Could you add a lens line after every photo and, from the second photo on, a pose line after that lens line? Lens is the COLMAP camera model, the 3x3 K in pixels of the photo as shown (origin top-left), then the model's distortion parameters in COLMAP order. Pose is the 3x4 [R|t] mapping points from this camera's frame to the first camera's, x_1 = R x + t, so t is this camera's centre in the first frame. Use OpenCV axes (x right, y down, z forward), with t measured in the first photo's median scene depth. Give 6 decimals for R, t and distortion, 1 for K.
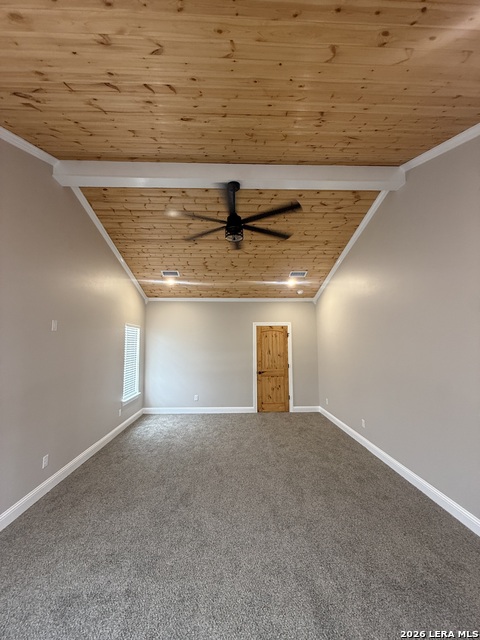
lens RADIAL K [[255.6, 0, 239.0], [0, 255.6, 319.5], [0, 0, 1]] dist [-0.001557, -0.000570]
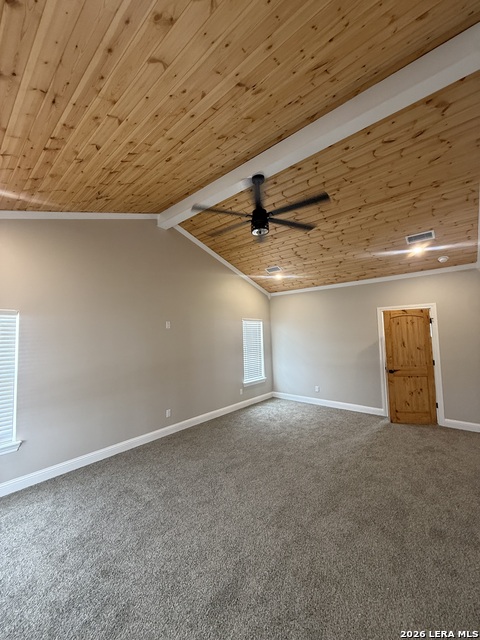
lens RADIAL K [[255.6, 0, 238.6], [0, 255.6, 320.1], [0, 0, 1]] dist [-0.001557, -0.000570]
pose [[0.728804, -0.050938, -0.682825, 0.395333], [0.082344, 0.996512, 0.013550, 0.005200], [0.679753, -0.066101, 0.730456, 0.123732]]
